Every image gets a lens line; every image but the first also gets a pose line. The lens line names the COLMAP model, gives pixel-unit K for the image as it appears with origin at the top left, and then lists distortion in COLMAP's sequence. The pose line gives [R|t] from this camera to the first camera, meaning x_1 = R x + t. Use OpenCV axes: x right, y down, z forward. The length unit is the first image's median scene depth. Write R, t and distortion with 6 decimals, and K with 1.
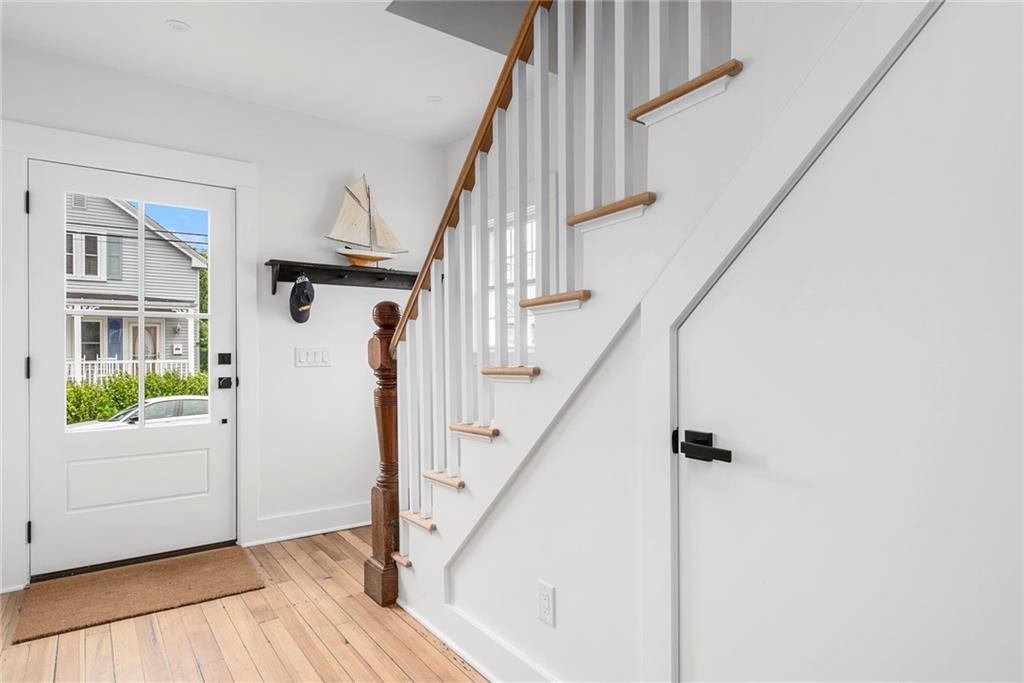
lens RADIAL K [[557.6, 0, 514.5], [0, 557.6, 350.5], [0, 0, 1]] dist [0.001556, -0.005566]
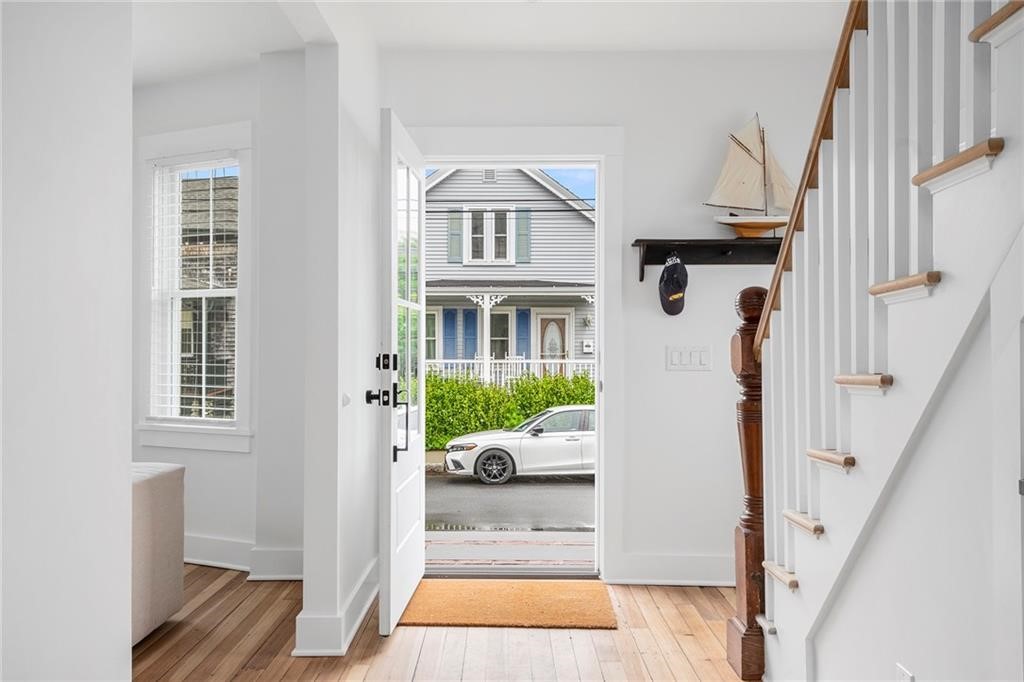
lens RADIAL K [[840.7, 0, 511.8], [0, 840.7, 338.1], [0, 0, 1]] dist [-0.041475, -0.015288]
pose [[0.799689, -0.001394, -0.600413, 0.154324], [-0.006412, 0.999920, -0.010861, -0.002143], [0.600381, 0.012535, 0.799616, -0.096660]]
